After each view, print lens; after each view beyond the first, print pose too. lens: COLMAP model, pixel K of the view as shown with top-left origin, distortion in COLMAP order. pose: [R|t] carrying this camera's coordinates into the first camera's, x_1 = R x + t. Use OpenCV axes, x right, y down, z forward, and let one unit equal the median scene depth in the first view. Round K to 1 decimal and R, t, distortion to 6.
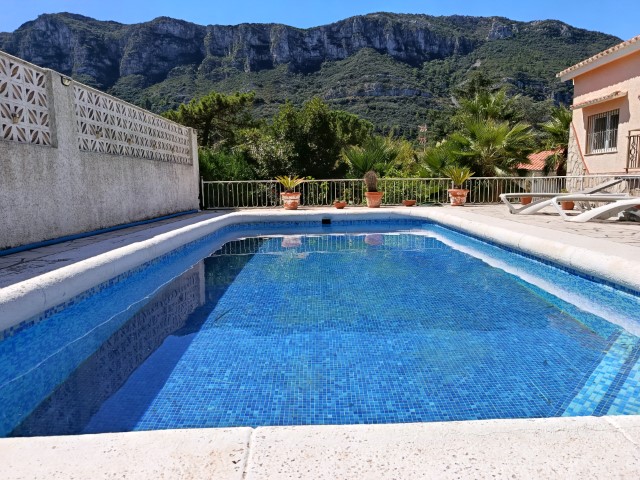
lens RADIAL K [[439.7, 0, 317.4], [0, 439.7, 239.4], [0, 0, 1]] dist [0.091671, -0.114818]
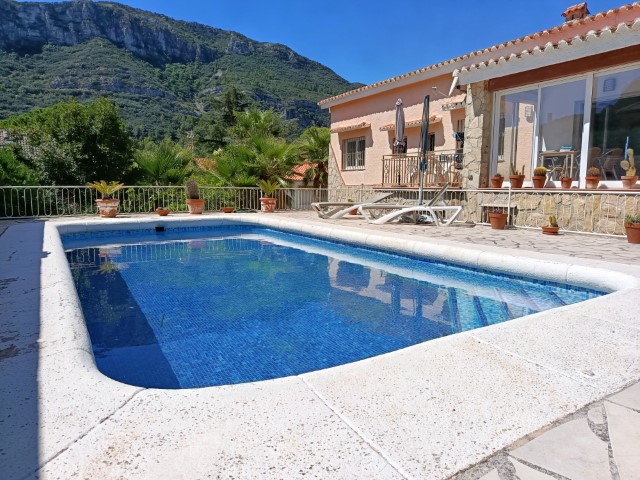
lens RADIAL K [[439.7, 0, 317.4], [0, 439.7, 239.4], [0, 0, 1]] dist [0.091671, -0.114818]
pose [[0.861698, -0.041520, 0.505721, -0.109758], [0.047335, 0.998878, 0.001355, -0.000824], [-0.505210, 0.022771, 0.862696, -0.032130]]
